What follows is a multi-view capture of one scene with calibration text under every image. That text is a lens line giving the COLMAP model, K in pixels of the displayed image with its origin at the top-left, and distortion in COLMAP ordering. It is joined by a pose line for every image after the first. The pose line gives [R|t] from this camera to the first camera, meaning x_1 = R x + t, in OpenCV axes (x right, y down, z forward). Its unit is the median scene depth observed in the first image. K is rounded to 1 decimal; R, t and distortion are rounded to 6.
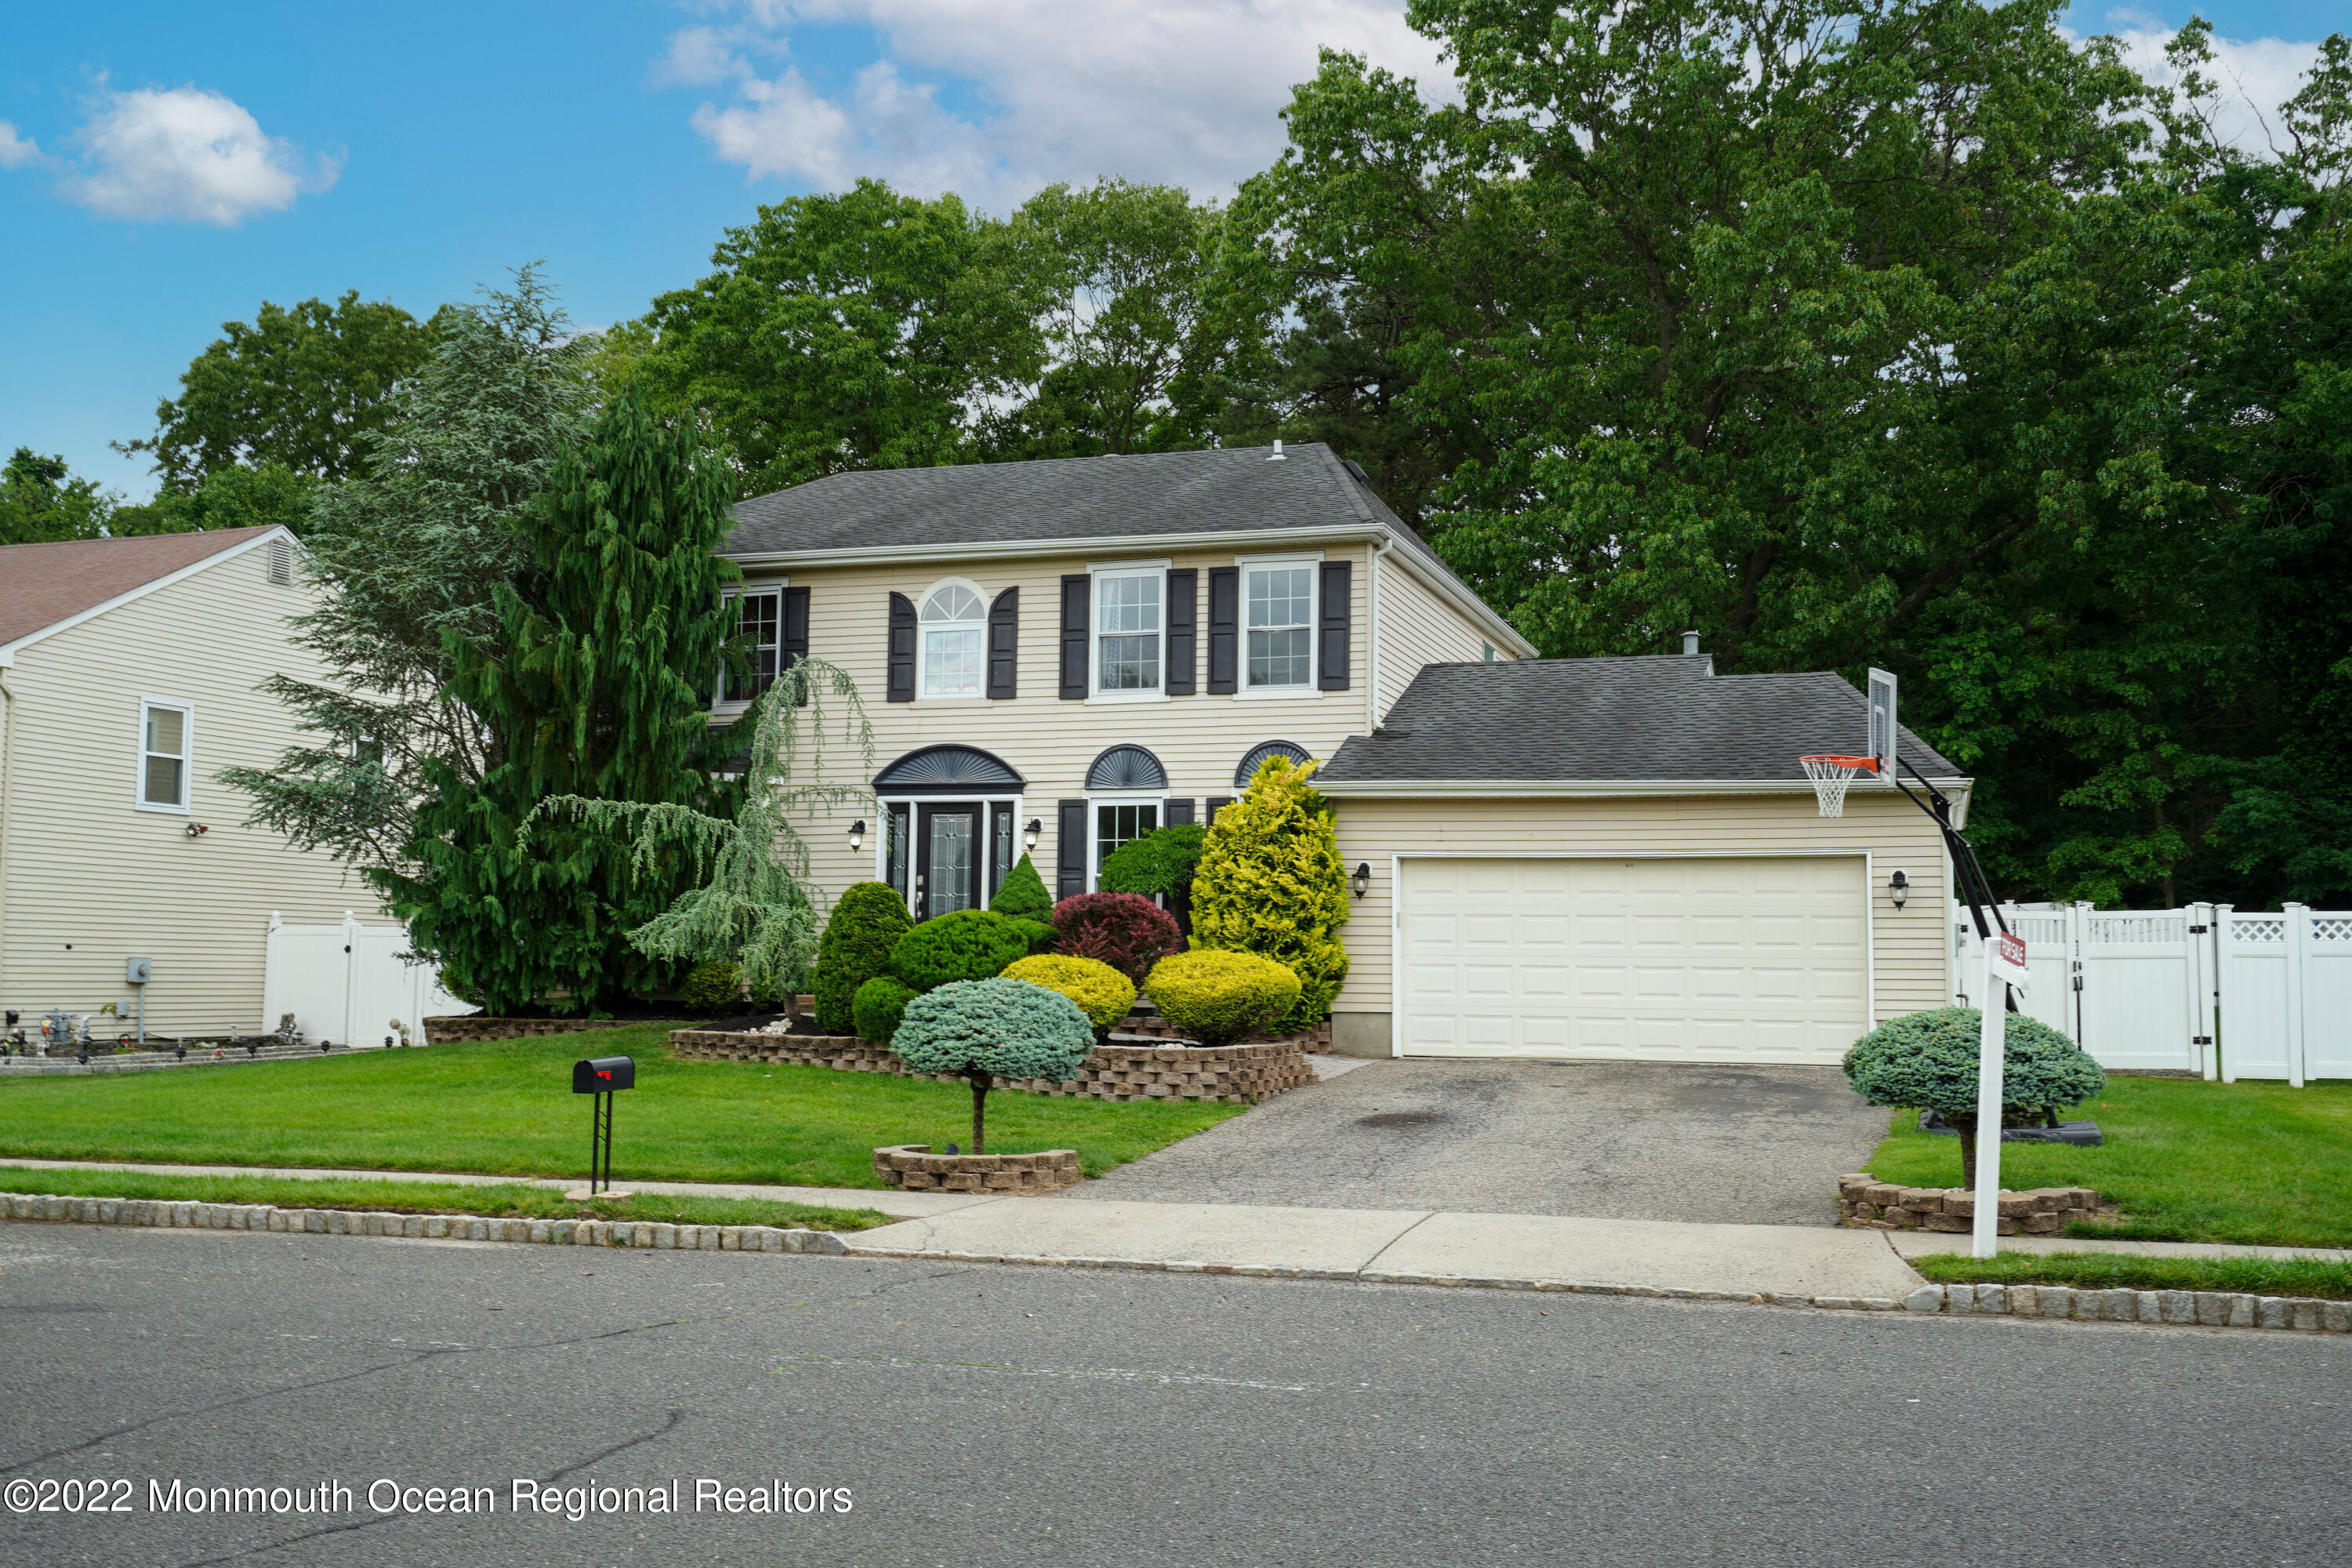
lens RADIAL K [[2349.7, 0, 1174.0], [0, 2349.7, 783.1], [0, 0, 1]] dist [-0.005072, 0.016372]
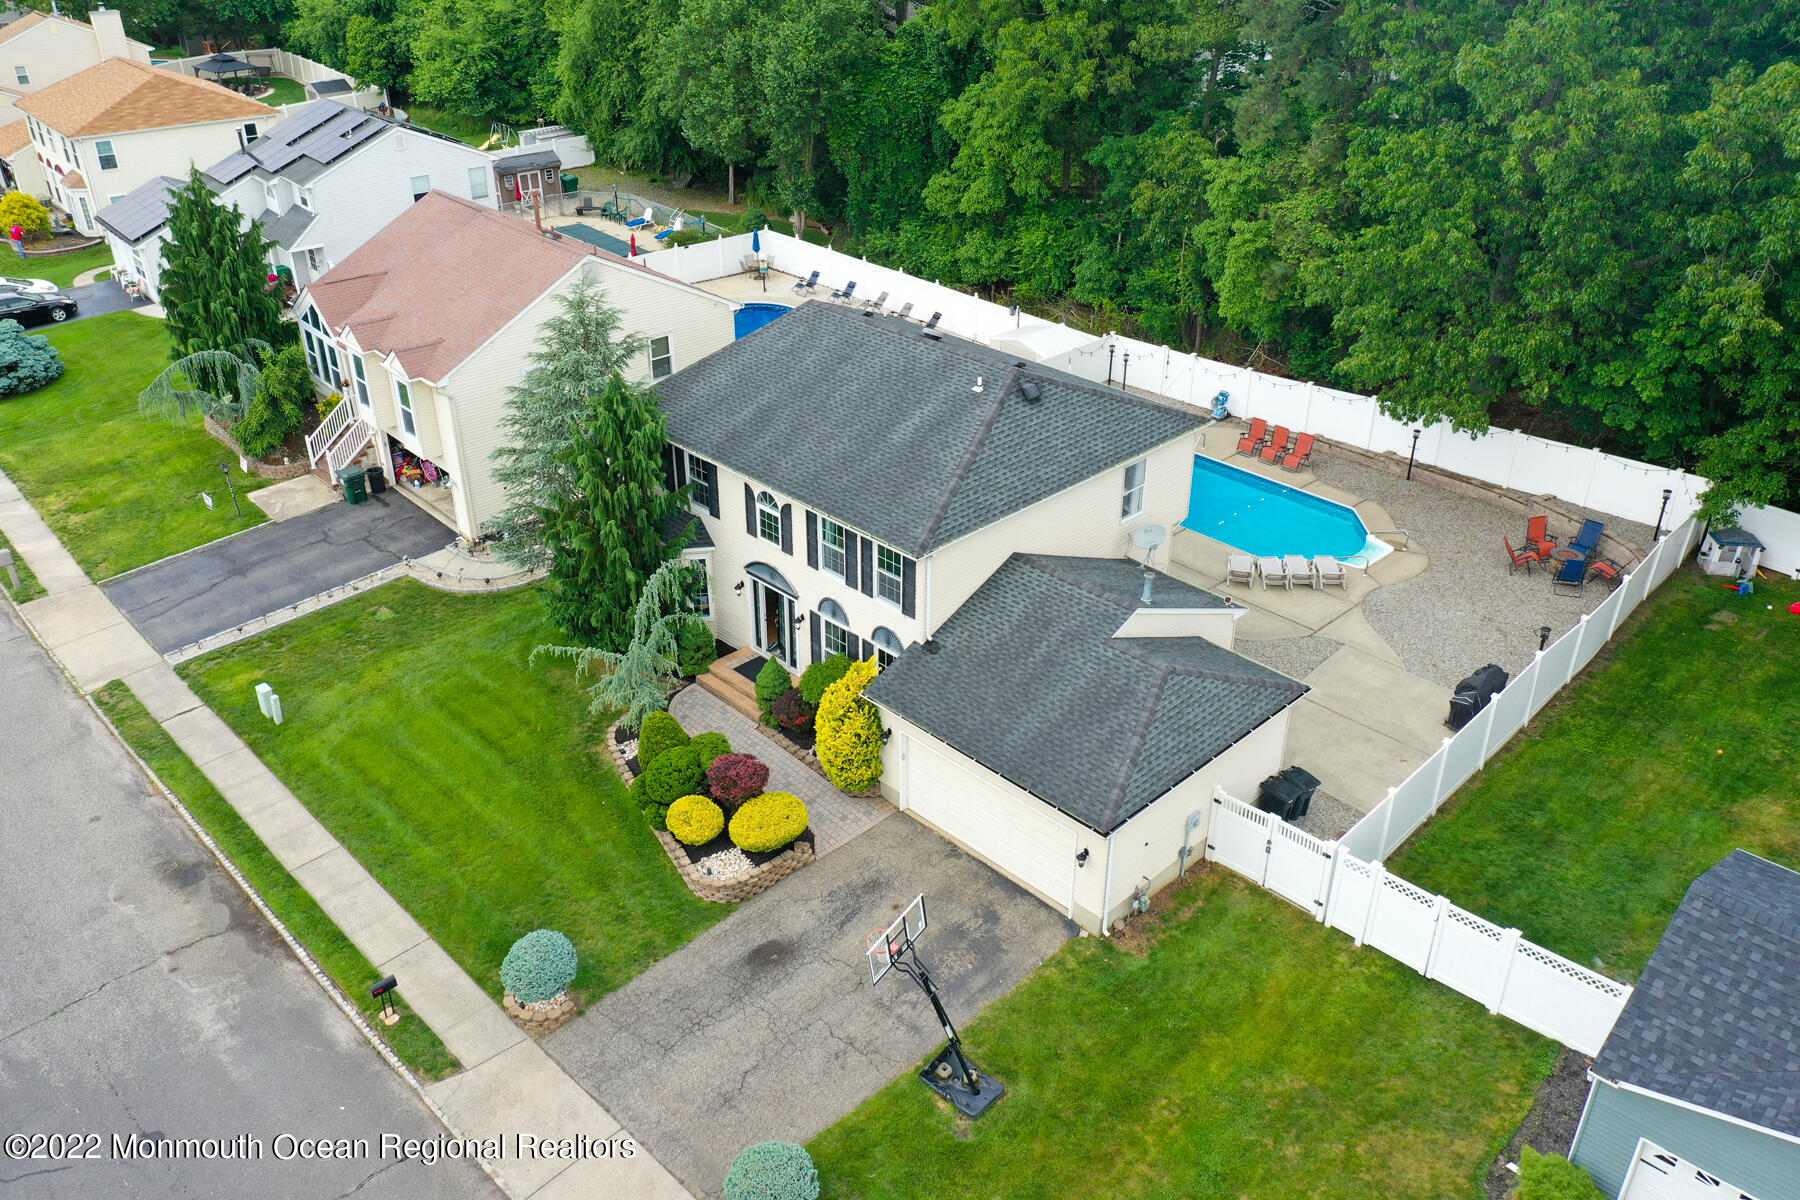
lens RADIAL K [[1425.9, 0, 900.2], [0, 1425.9, 596.4], [0, 0, 1]] dist [0.011499, 0.000270]
pose [[0.885294, 0.219349, -0.410049, 0.519325], [0.051177, 0.830456, 0.554729, -0.677862], [0.462207, -0.512083, 0.723972, 0.157127]]
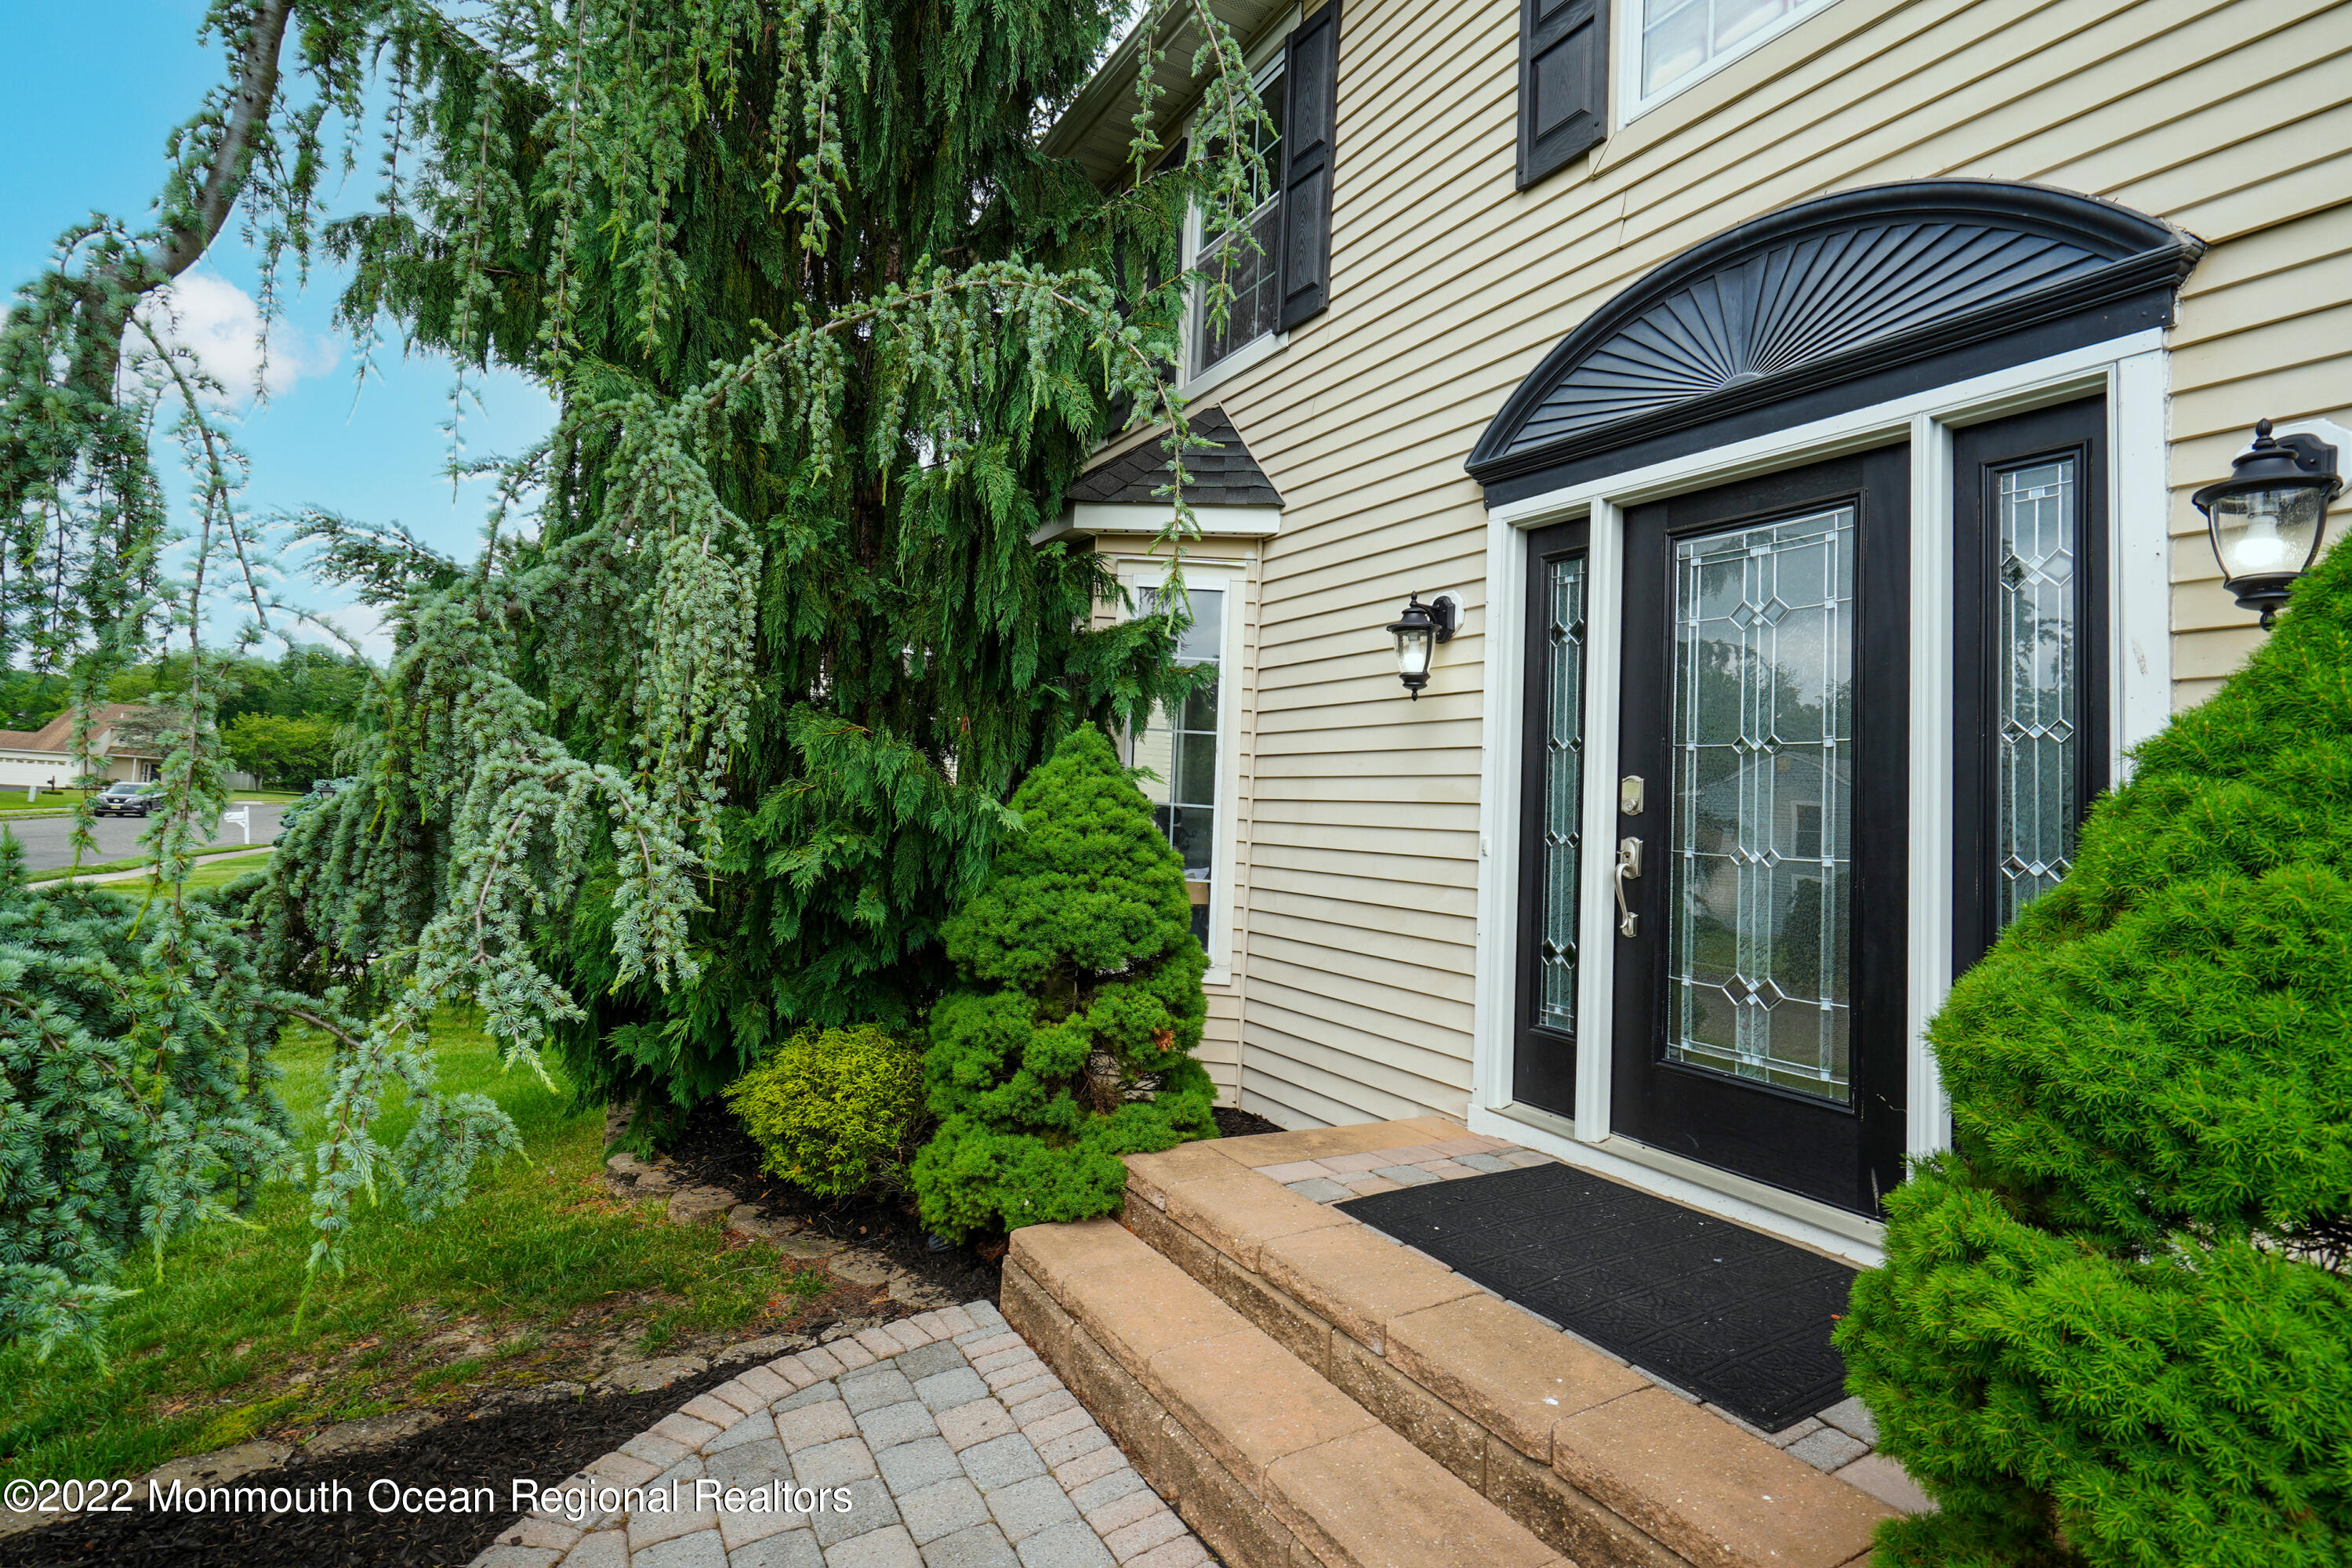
lens RADIAL K [[1078.9, 0, 1174.3], [0, 1078.9, 756.4], [0, 0, 1]] dist [-0.002911, -0.000127]
pose [[0.762605, -0.006870, -0.646829, -0.070052], [0.016210, 0.999833, 0.008493, 0.036076], [0.646662, -0.016962, 0.762588, 0.893430]]
